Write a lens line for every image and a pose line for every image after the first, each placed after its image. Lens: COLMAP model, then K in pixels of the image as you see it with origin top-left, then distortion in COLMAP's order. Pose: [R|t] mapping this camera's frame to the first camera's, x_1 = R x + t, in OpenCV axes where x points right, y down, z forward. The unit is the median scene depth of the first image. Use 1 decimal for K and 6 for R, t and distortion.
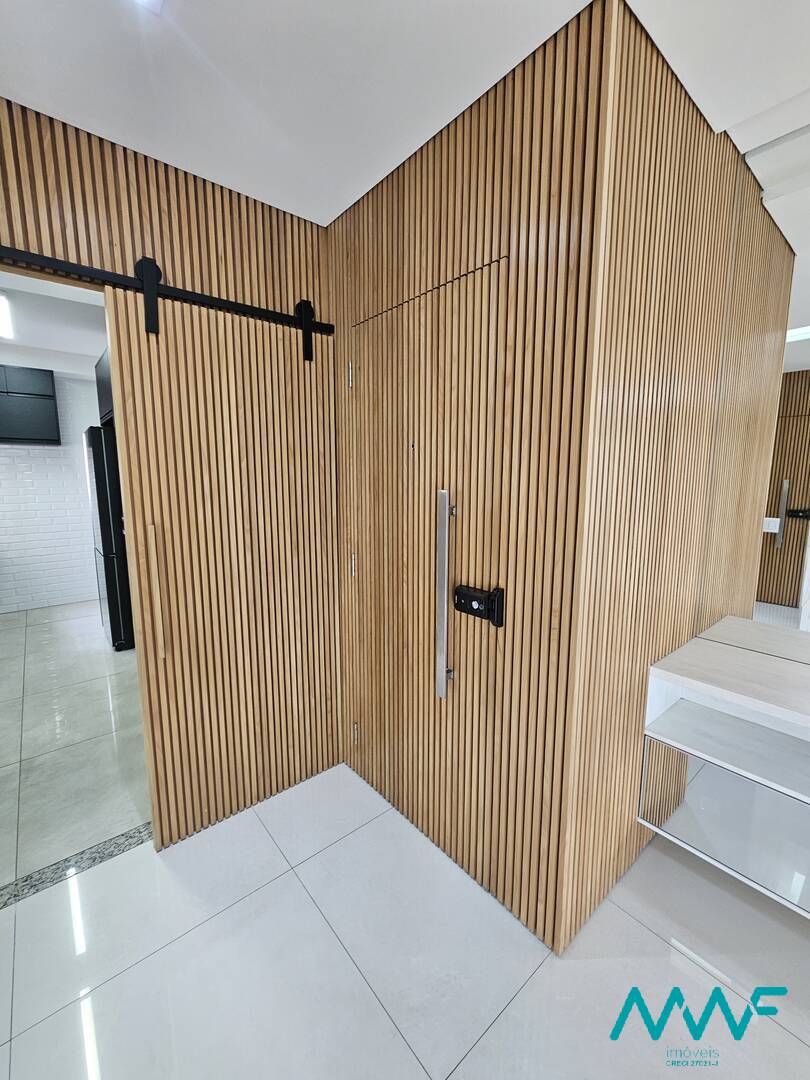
lens RADIAL K [[443.6, 0, 406.5], [0, 443.6, 534.4], [0, 0, 1]] dist [-0.001773, 0.000235]
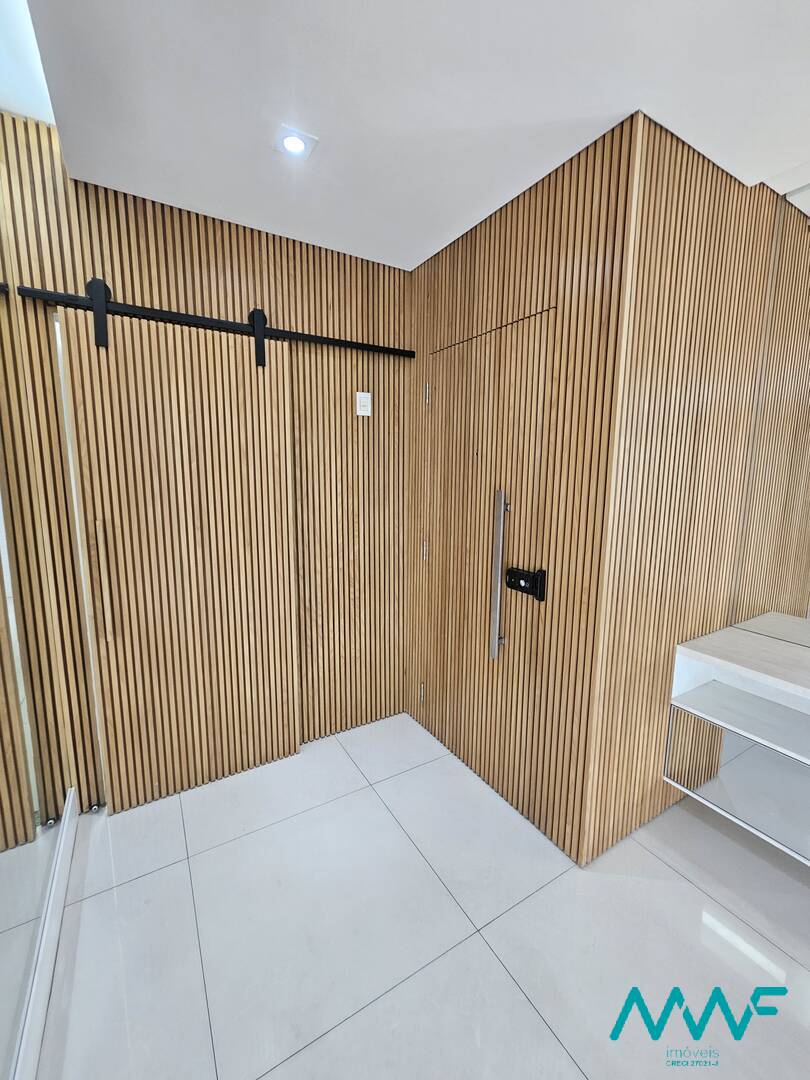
lens RADIAL K [[443.6, 0, 406.5], [0, 443.6, 534.4], [0, 0, 1]] dist [-0.001773, 0.000235]
pose [[0.988089, 0.031254, -0.150673, 0.014104], [-0.029633, 0.999476, 0.012995, 0.013508], [0.151001, -0.008376, 0.988498, -0.246791]]
